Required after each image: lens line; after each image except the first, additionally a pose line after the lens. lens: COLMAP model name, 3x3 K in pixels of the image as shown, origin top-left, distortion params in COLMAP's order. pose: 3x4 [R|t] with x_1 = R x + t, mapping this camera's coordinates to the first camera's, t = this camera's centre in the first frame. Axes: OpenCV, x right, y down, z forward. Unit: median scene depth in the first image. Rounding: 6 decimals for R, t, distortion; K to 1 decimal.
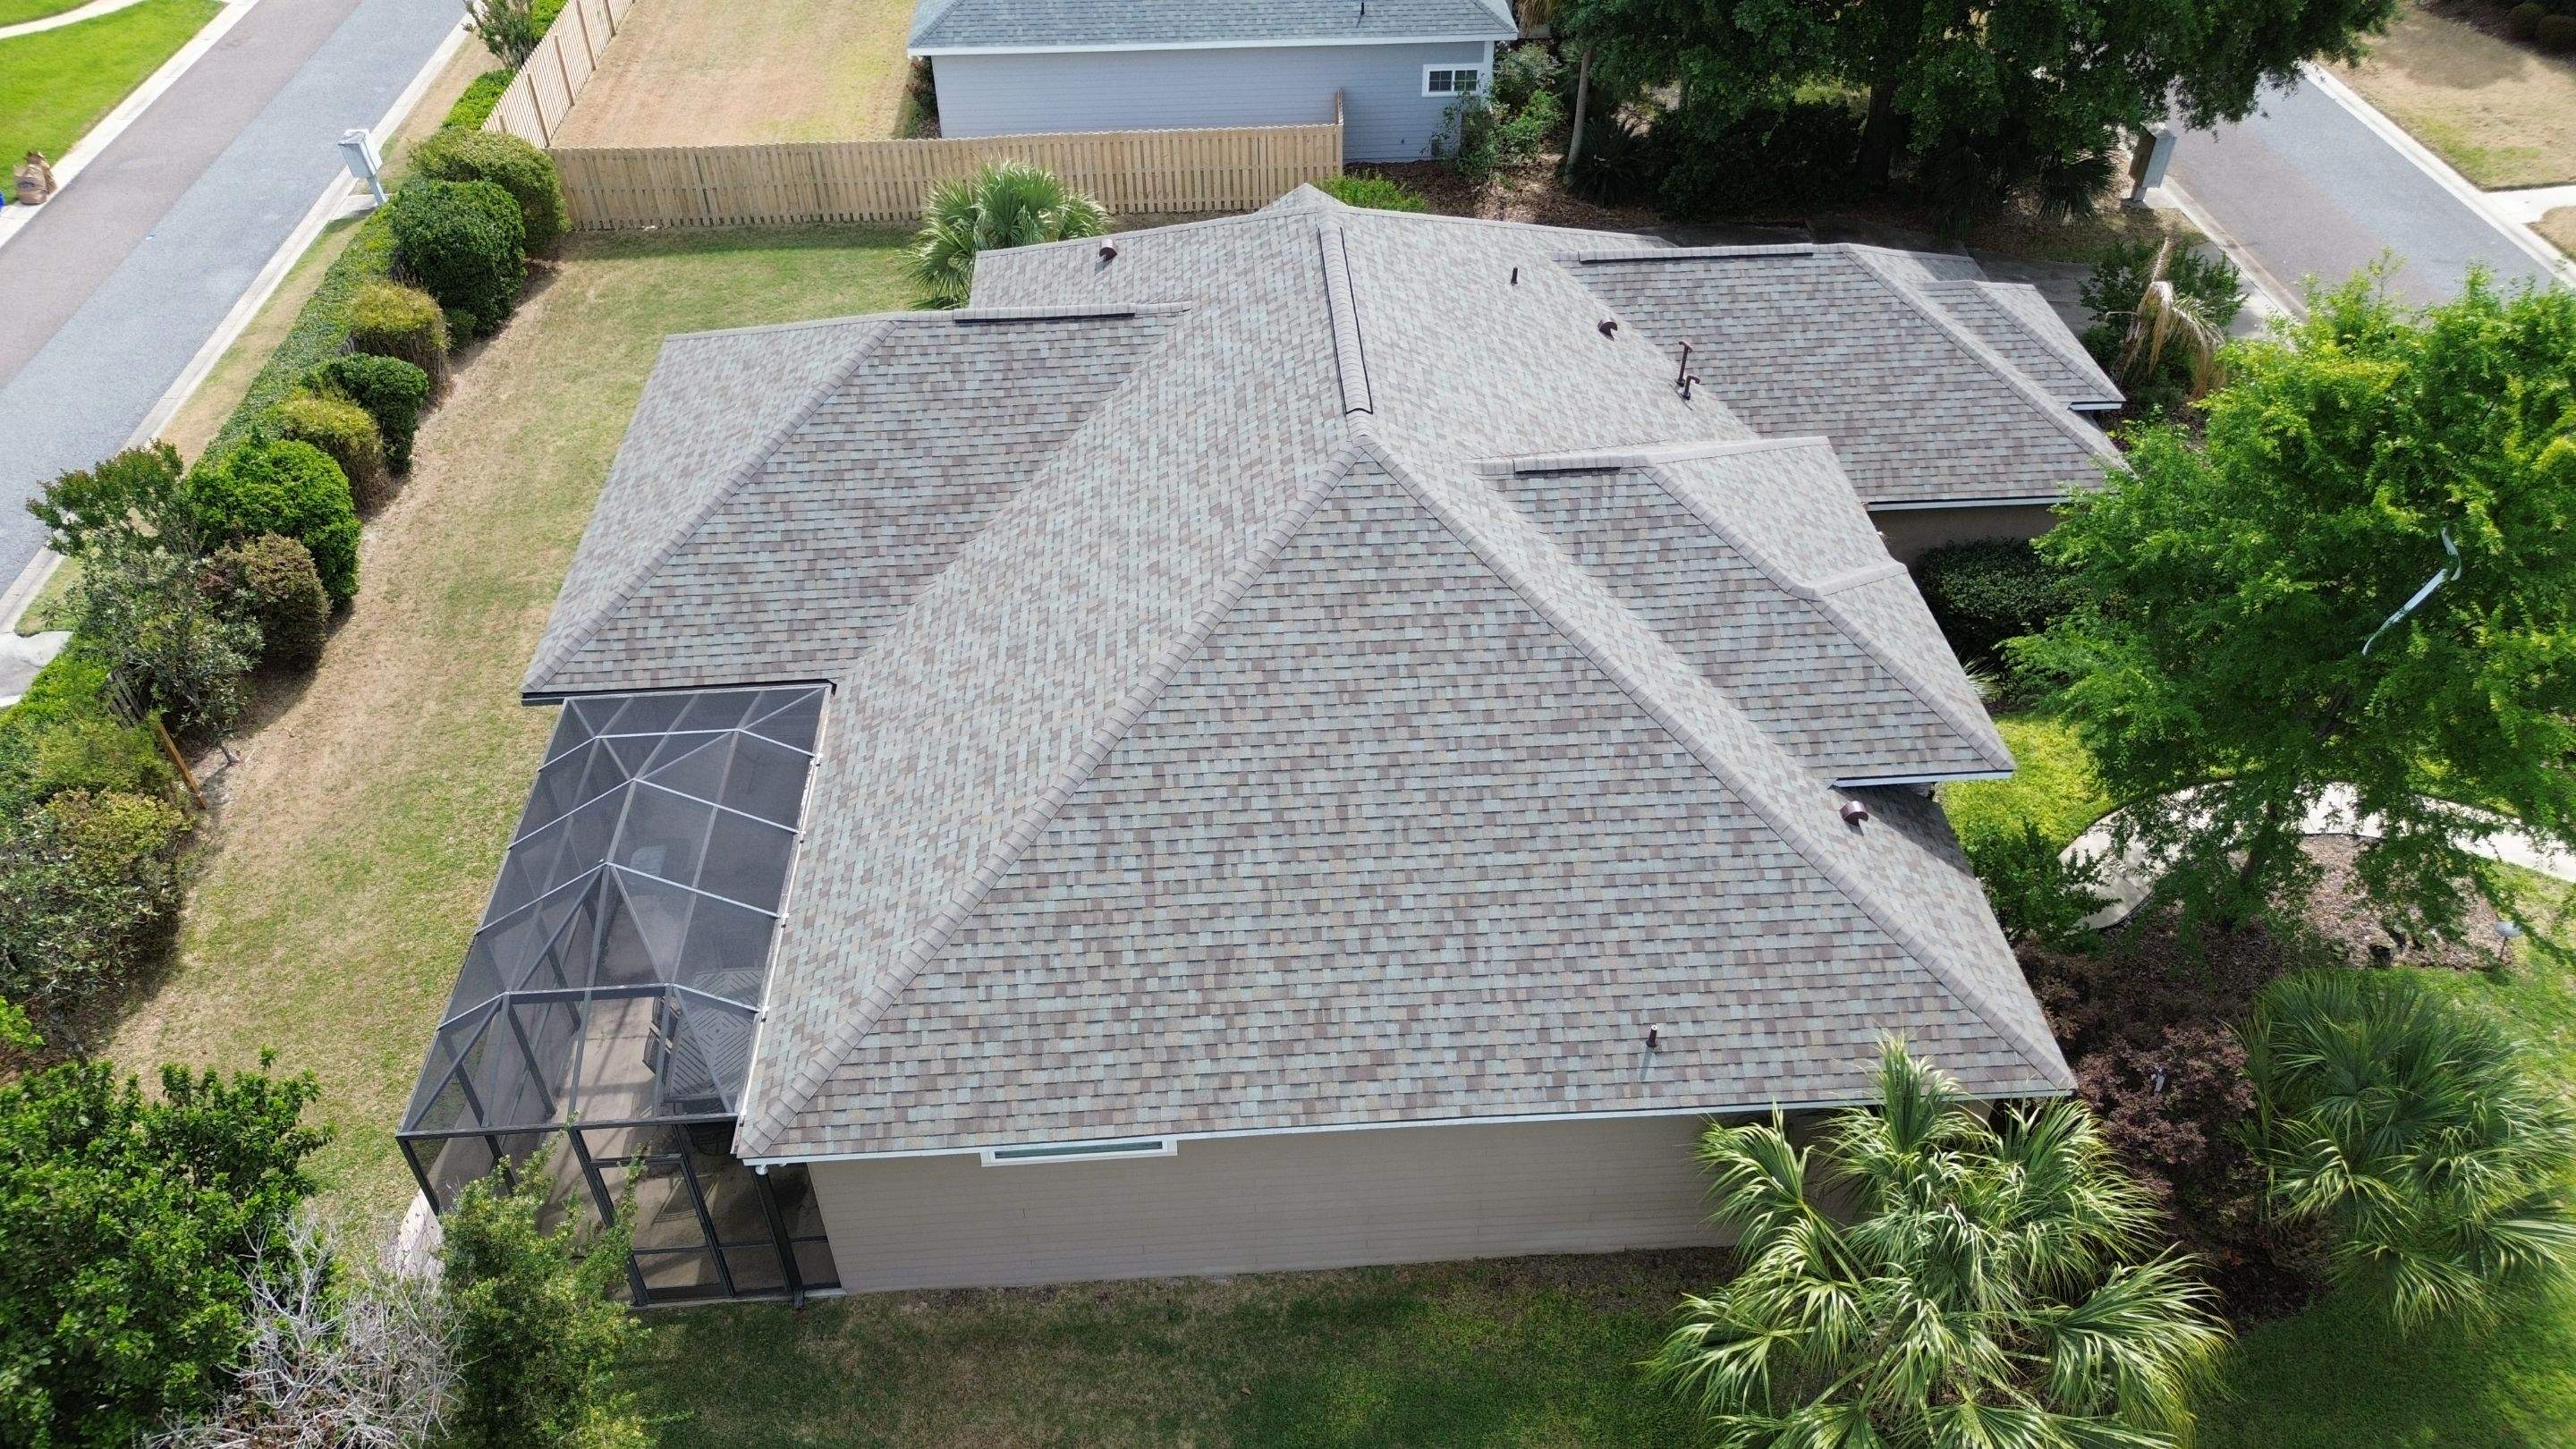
lens RADIAL K [[1829.1, 0, 1305.0], [0, 1829.1, 729.9], [0, 0, 1]] dist [0.090608, -0.144209]
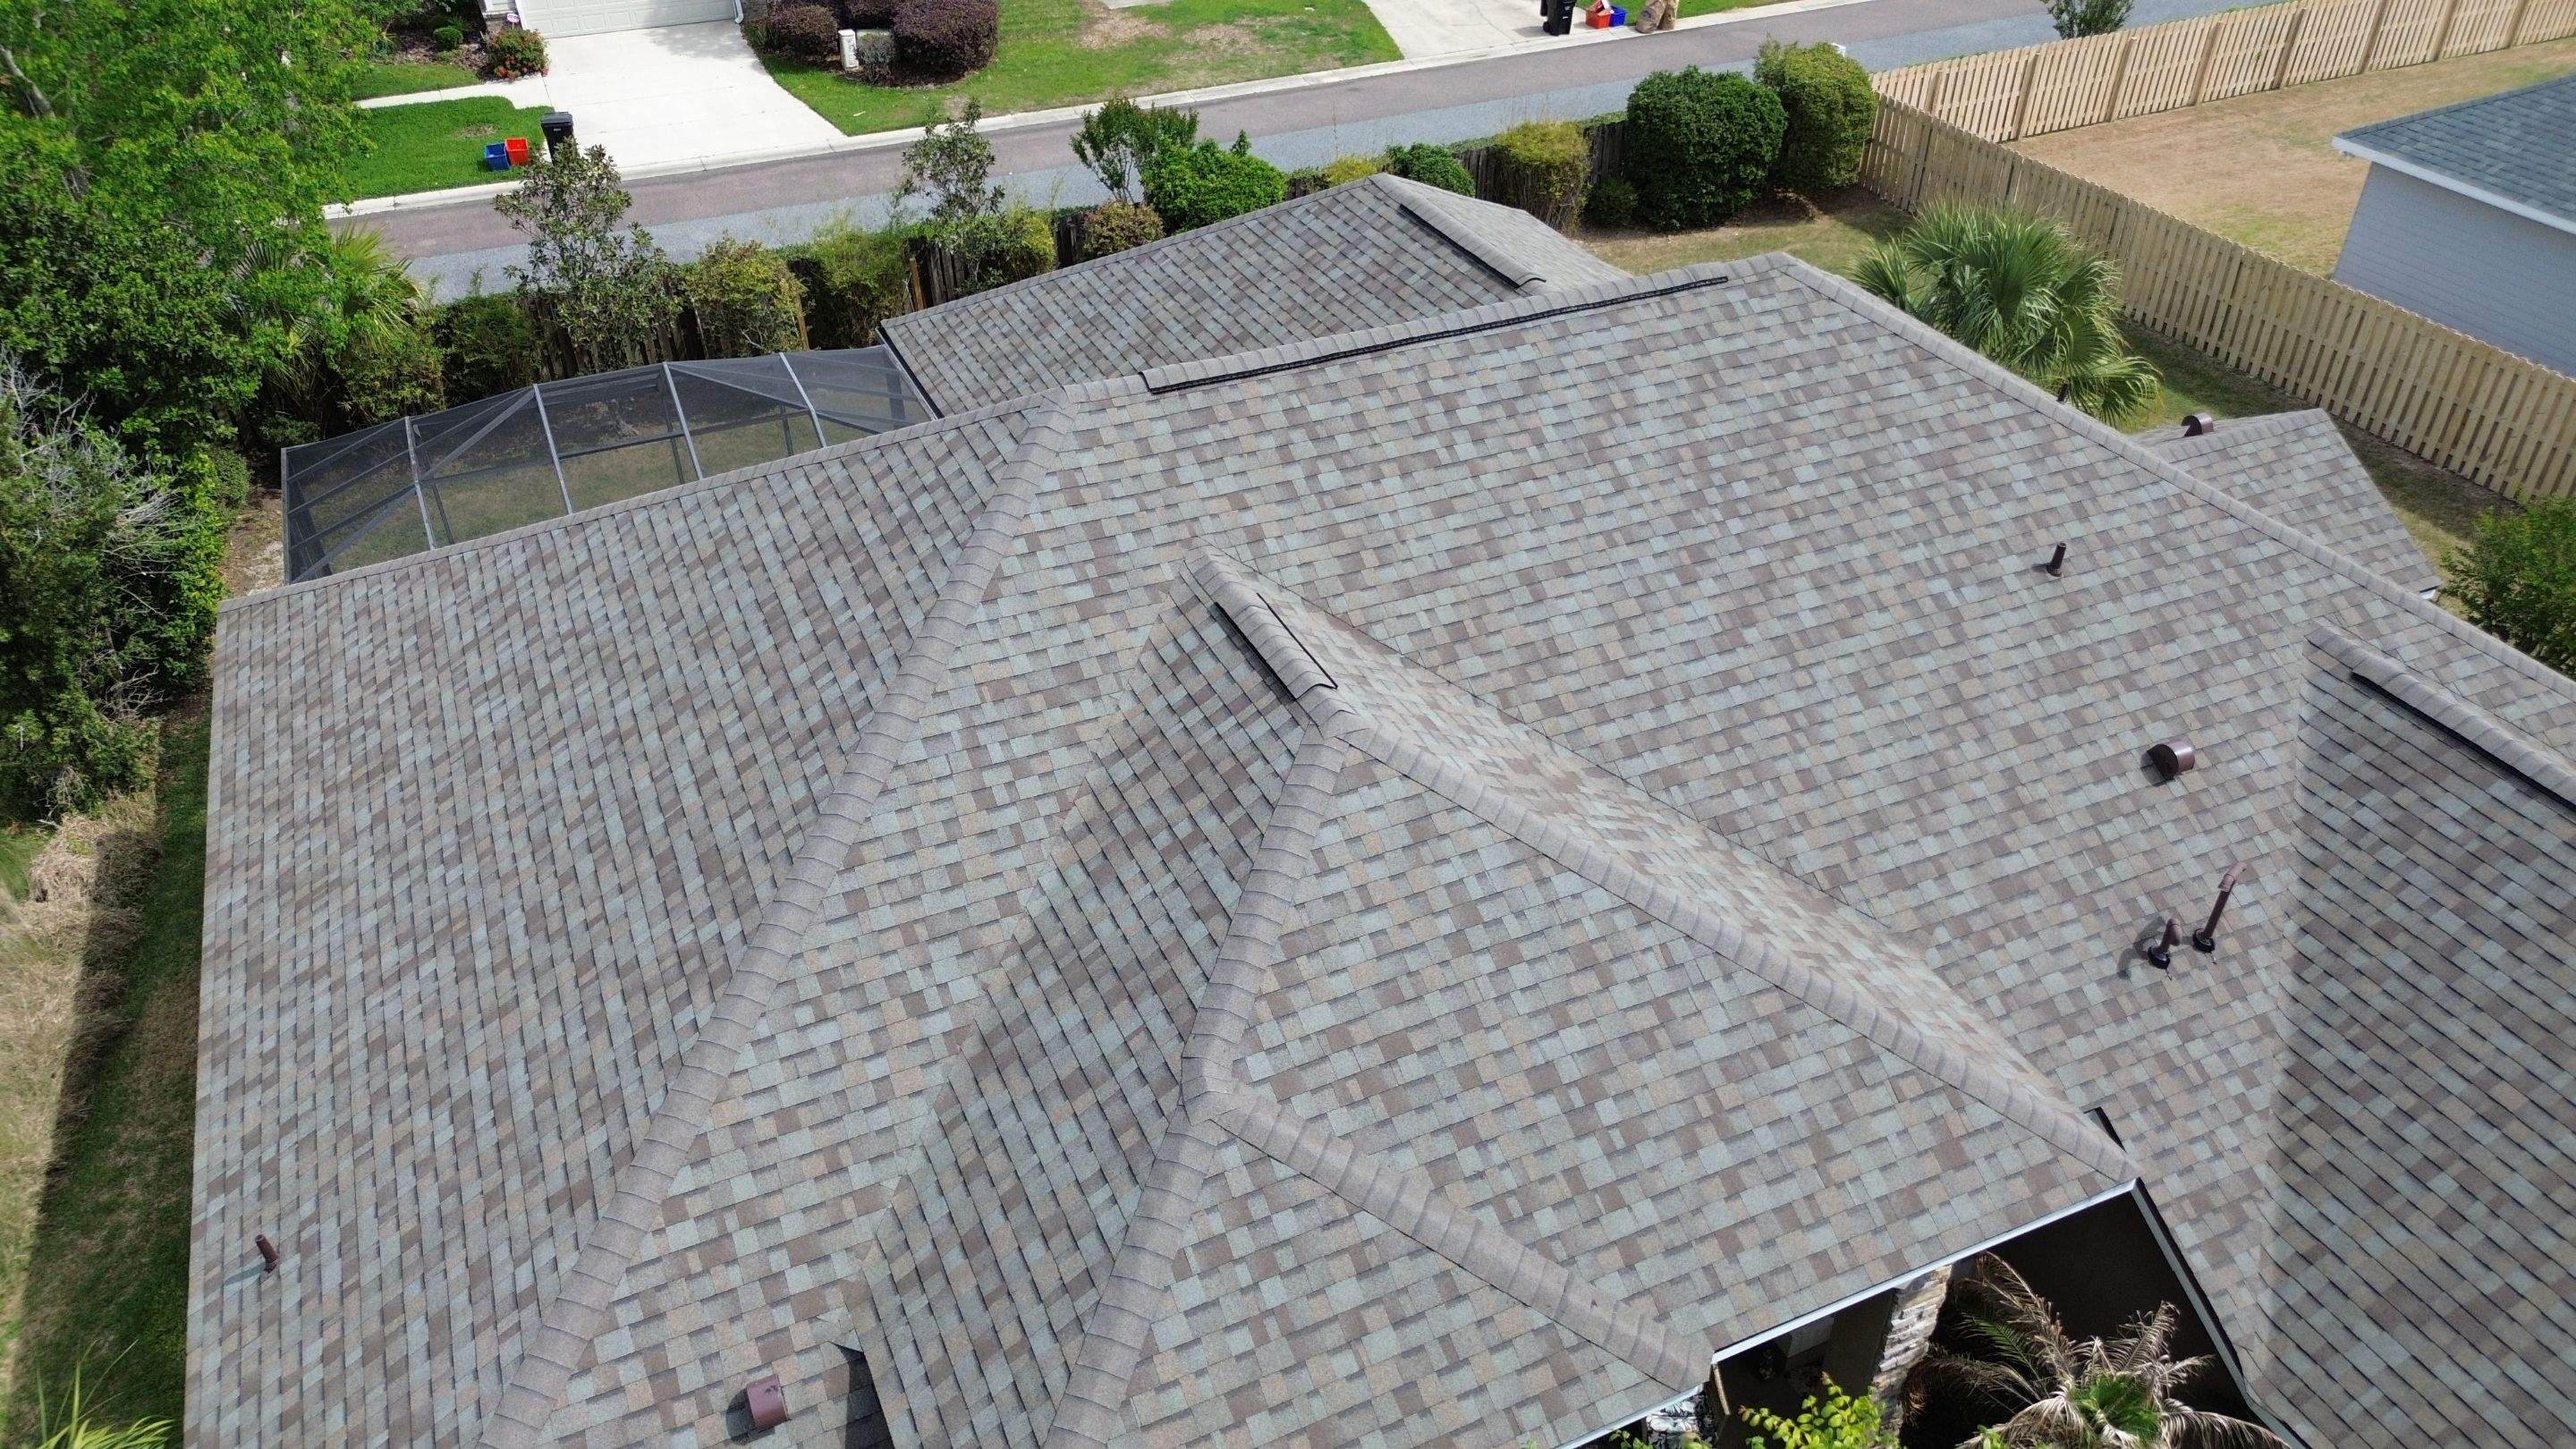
lens RADIAL K [[1814.2, 0, 1299.6], [0, 1814.2, 726.8], [0, 0, 1]] dist [0.093944, -0.101277]
pose [[0.352950, 0.550835, -0.756311, 0.499731], [-0.603687, 0.751639, 0.265708, -0.242446], [0.714834, 0.362794, 0.597823, 0.613832]]
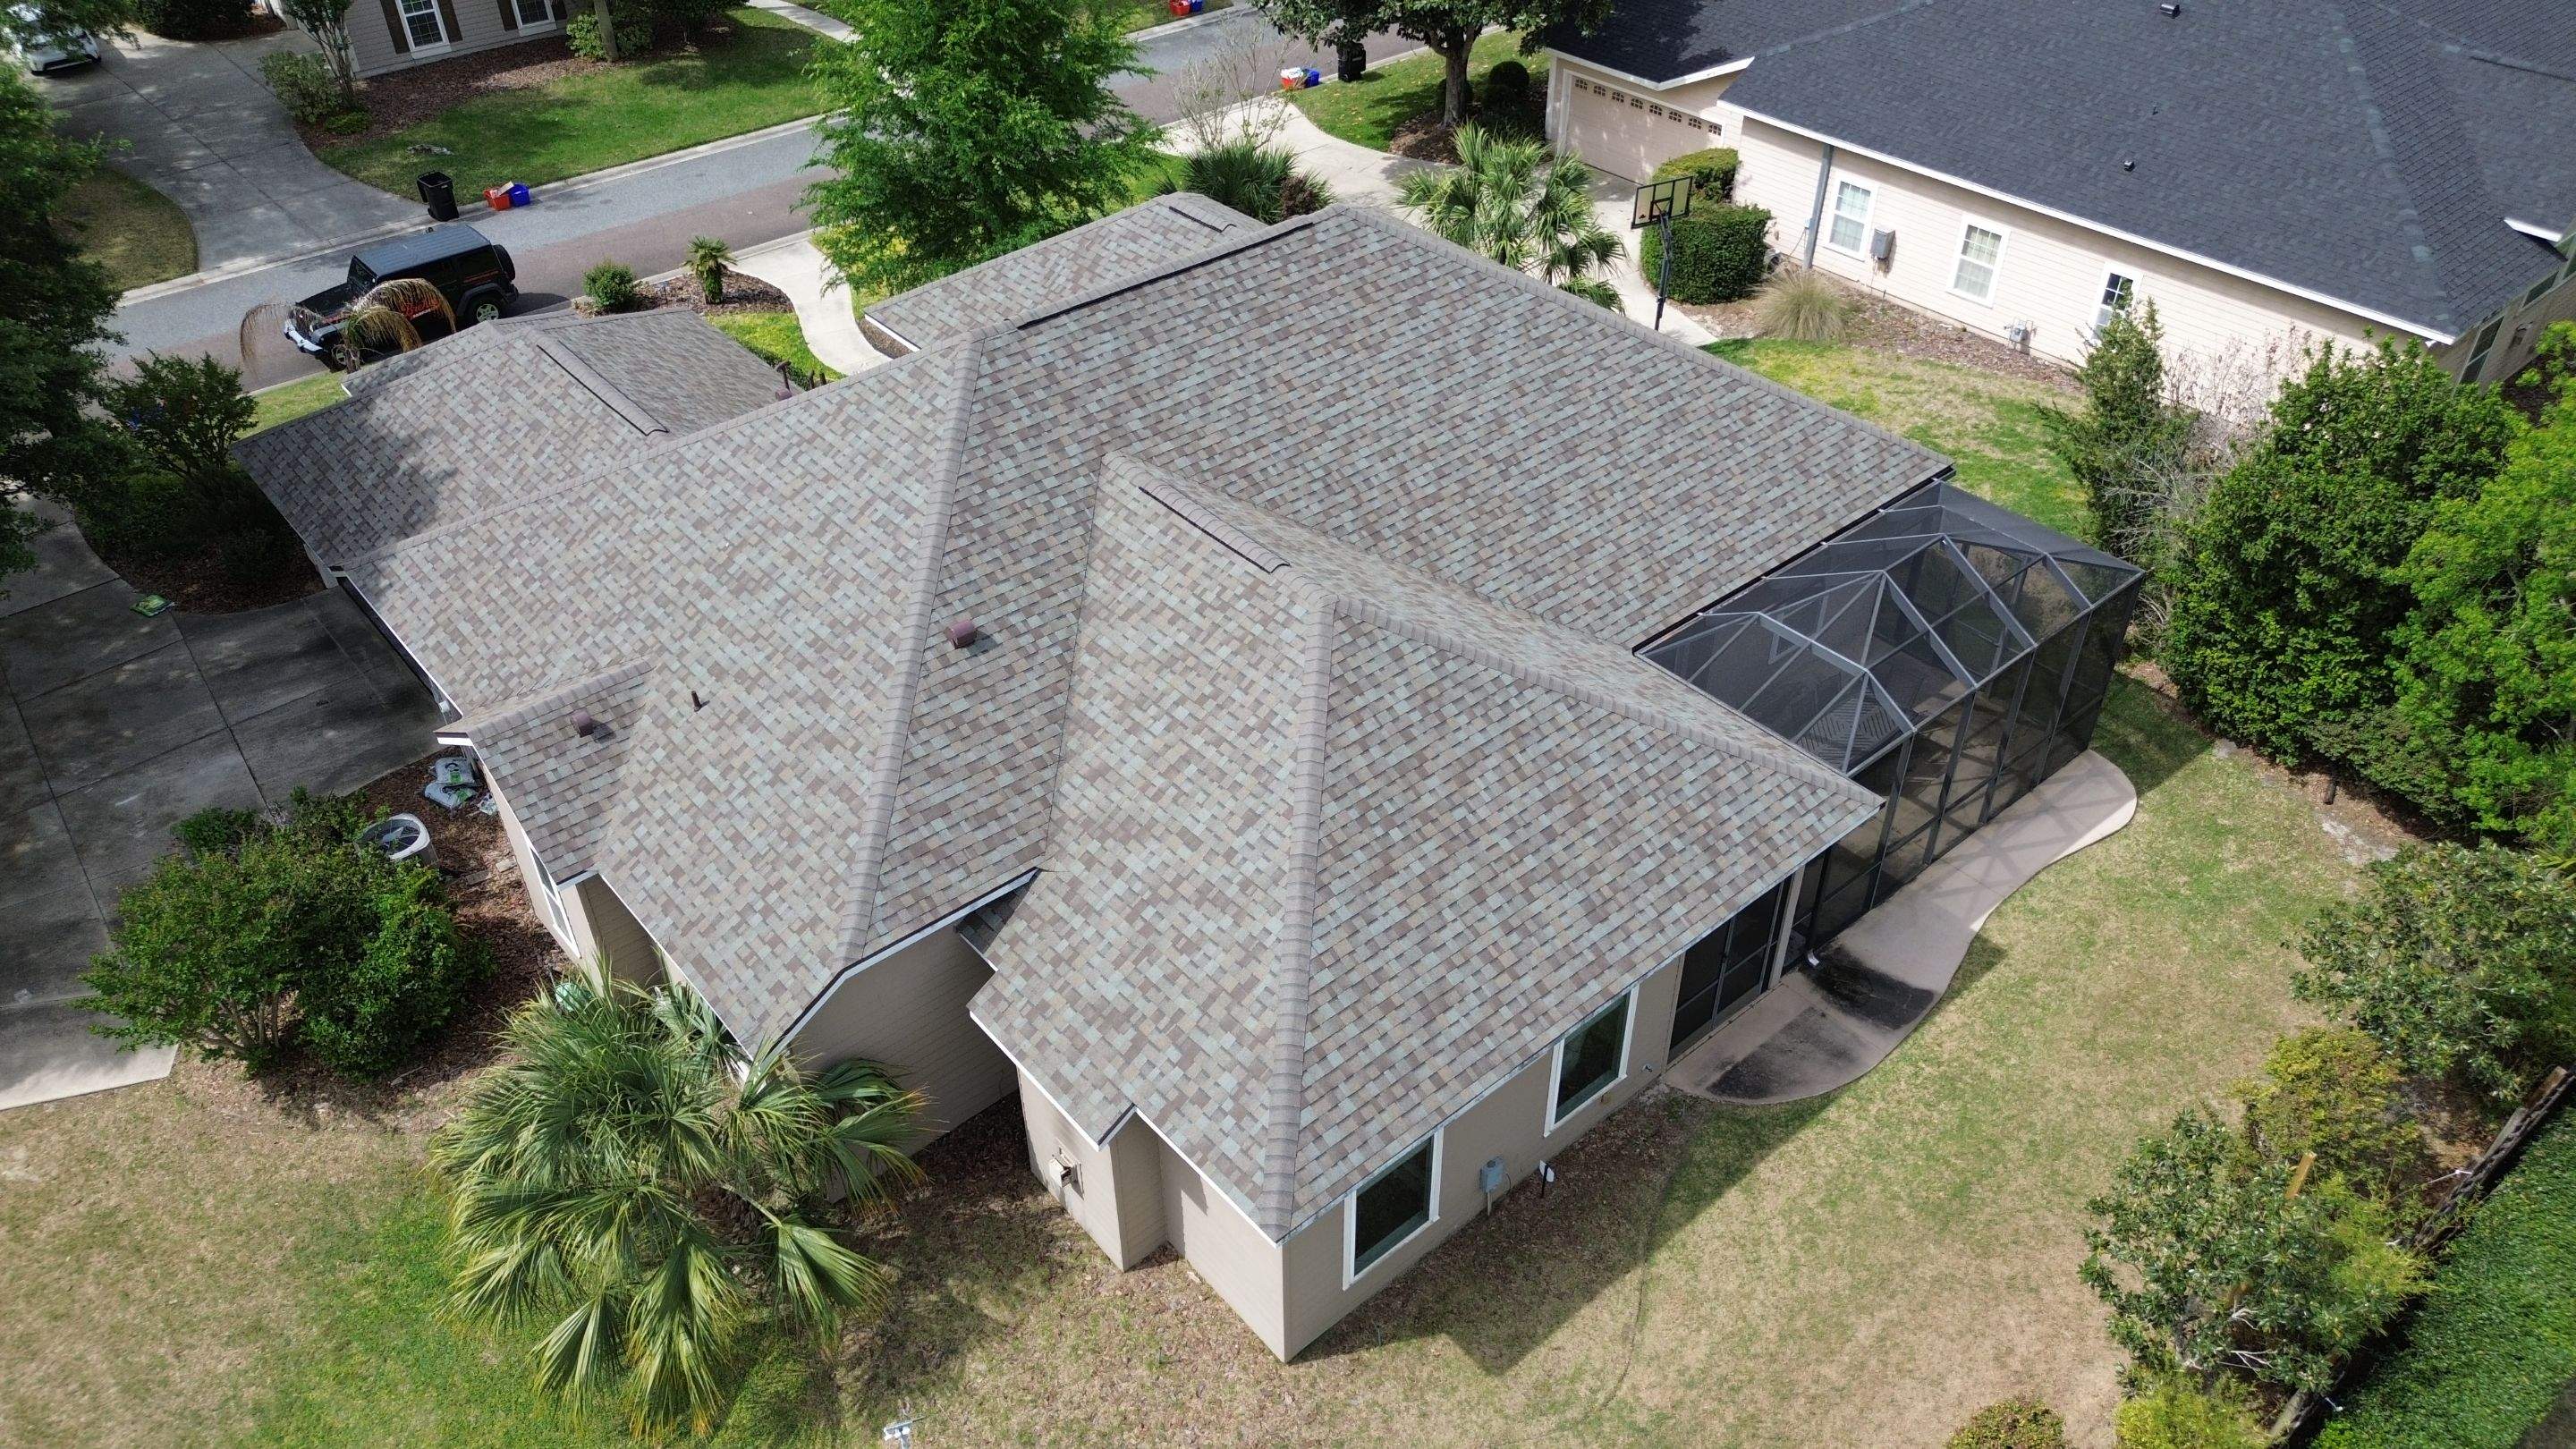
lens RADIAL K [[1814.2, 0, 1299.6], [0, 1814.2, 726.8], [0, 0, 1]] dist [0.093944, -0.101277]
pose [[-0.602148, -0.490013, 0.630321, -0.767372], [0.521243, 0.356735, 0.775272, -0.853026], [-0.604751, 0.795379, 0.040608, 1.051972]]
